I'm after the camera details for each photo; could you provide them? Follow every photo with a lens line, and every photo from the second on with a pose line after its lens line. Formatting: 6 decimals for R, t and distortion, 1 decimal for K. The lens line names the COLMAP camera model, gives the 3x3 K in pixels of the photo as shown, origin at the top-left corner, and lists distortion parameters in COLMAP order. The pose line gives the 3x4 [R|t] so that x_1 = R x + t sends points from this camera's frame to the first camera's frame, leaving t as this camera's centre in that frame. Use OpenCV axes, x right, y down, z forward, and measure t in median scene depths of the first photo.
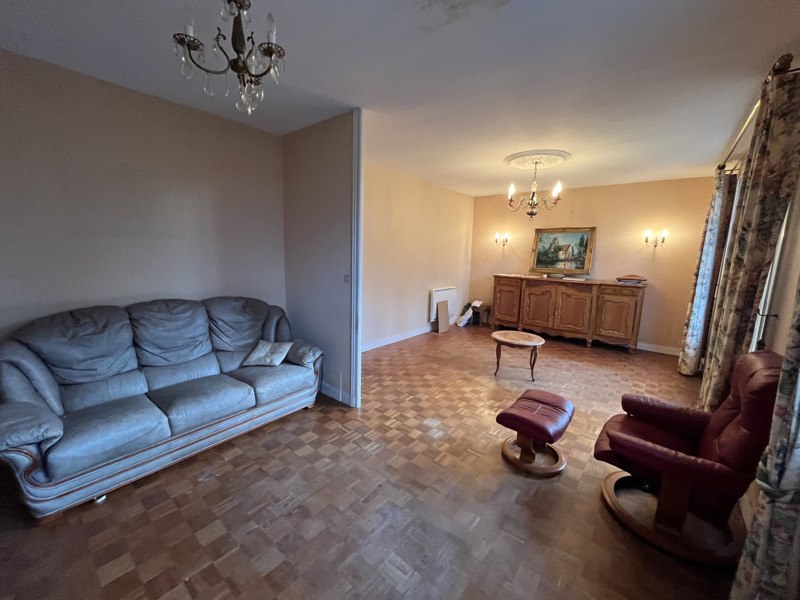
lens RADIAL K [[323.7, 0, 401.8], [0, 323.7, 297.8], [0, 0, 1]] dist [-0.001712, -0.000184]
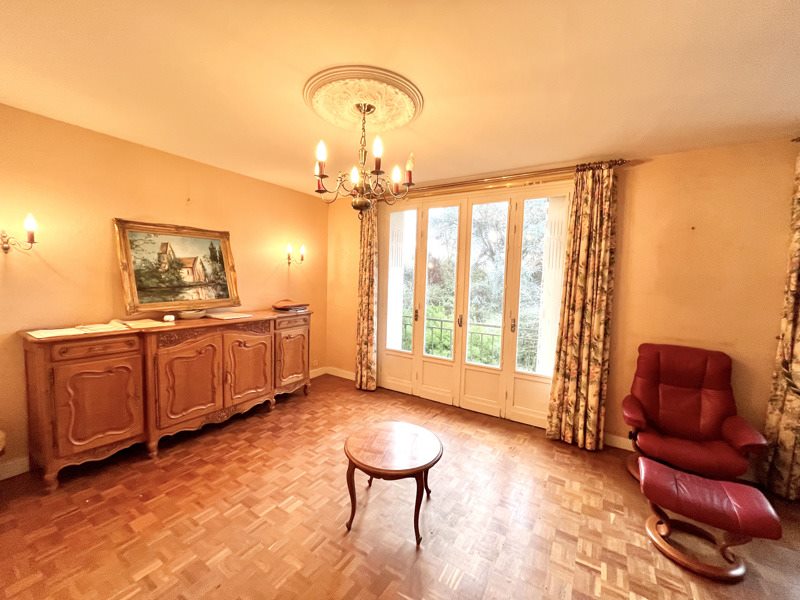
lens RADIAL K [[323.7, 0, 401.2], [0, 323.7, 300.1], [0, 0, 1]] dist [-0.001712, -0.000184]
pose [[-0.118805, -0.106217, 0.987220, -0.107507], [0.113201, 0.986330, 0.119744, -0.132213], [-0.986444, 0.125981, -0.105157, 0.800090]]
